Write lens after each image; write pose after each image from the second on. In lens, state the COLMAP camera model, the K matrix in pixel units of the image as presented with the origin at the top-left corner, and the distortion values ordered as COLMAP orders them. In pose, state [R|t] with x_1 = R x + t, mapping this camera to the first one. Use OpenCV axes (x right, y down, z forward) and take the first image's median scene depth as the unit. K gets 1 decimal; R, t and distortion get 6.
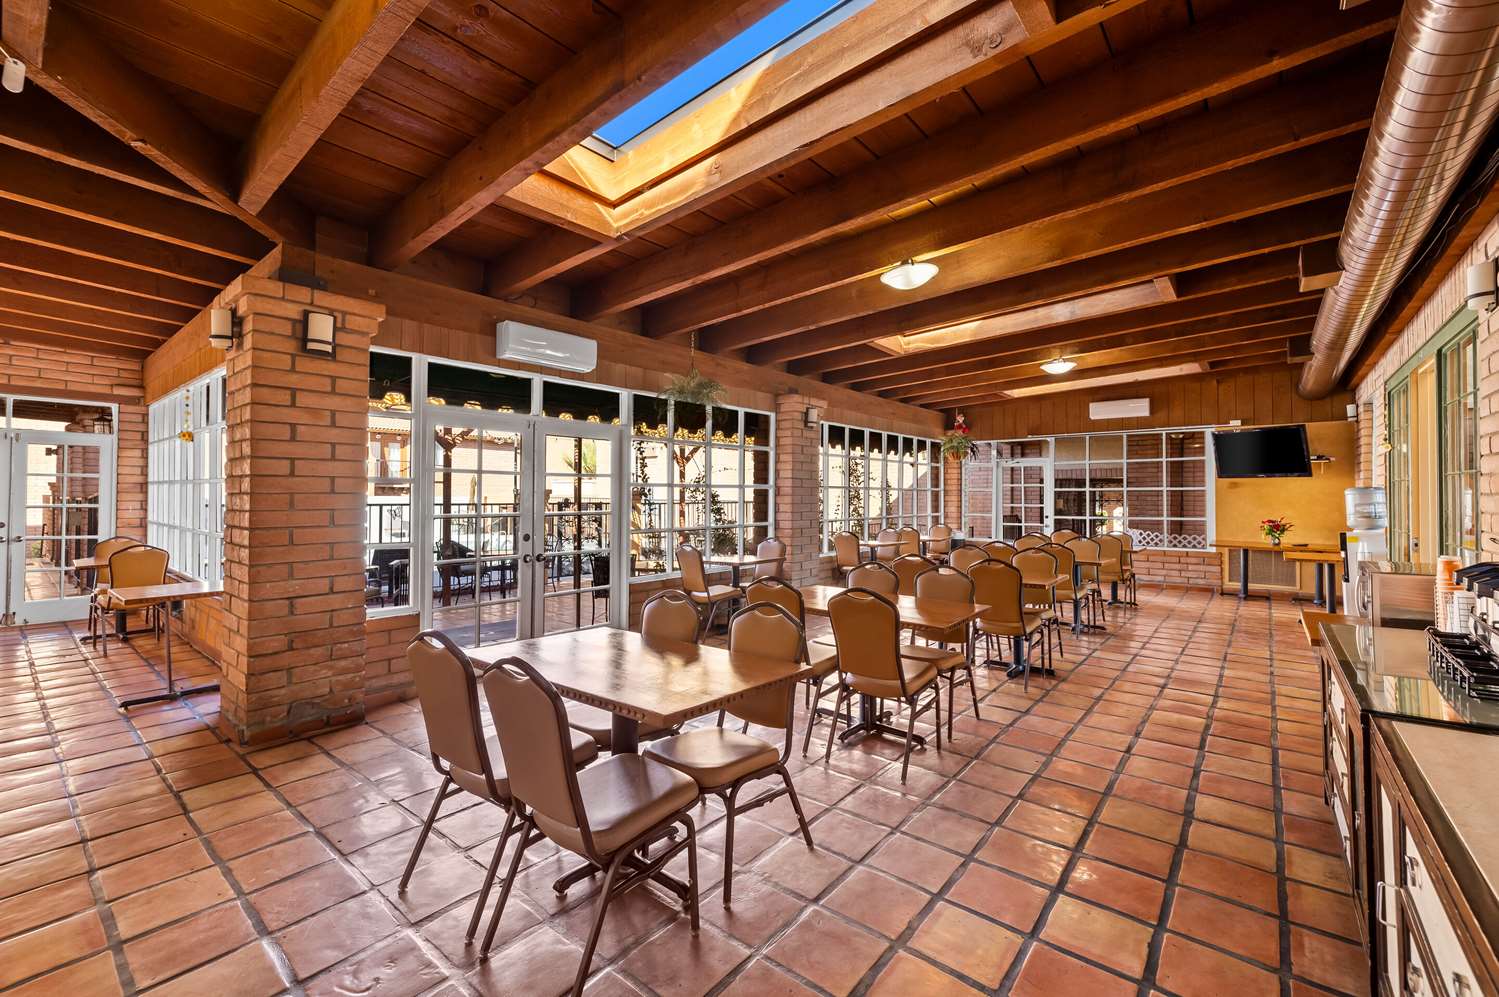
lens RADIAL K [[624.4, 0, 749.5], [0, 624.4, 498.5], [0, 0, 1]] dist [0.000162, 0.000009]
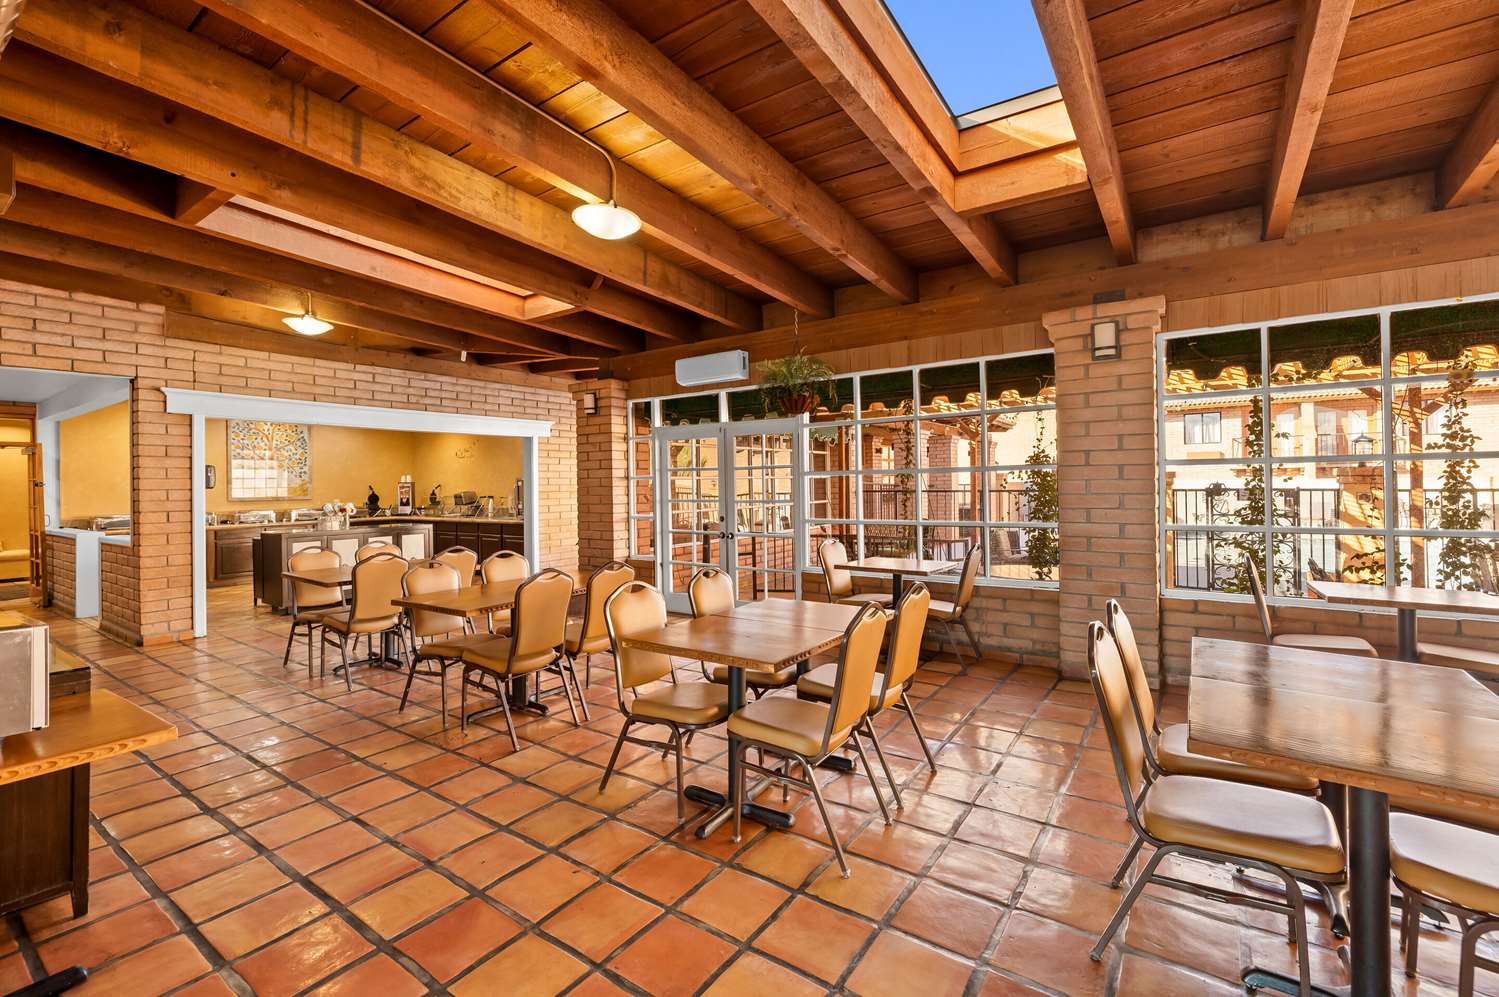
lens RADIAL K [[648.0, 0, 749.5], [0, 648.0, 498.5], [0, 0, 1]] dist [-0.000921, -0.000184]
pose [[0.084418, 0.010533, -0.996375, 0.966343], [0.009437, 0.999891, 0.011370, 0.005278], [0.996386, -0.010363, 0.084310, 0.955292]]
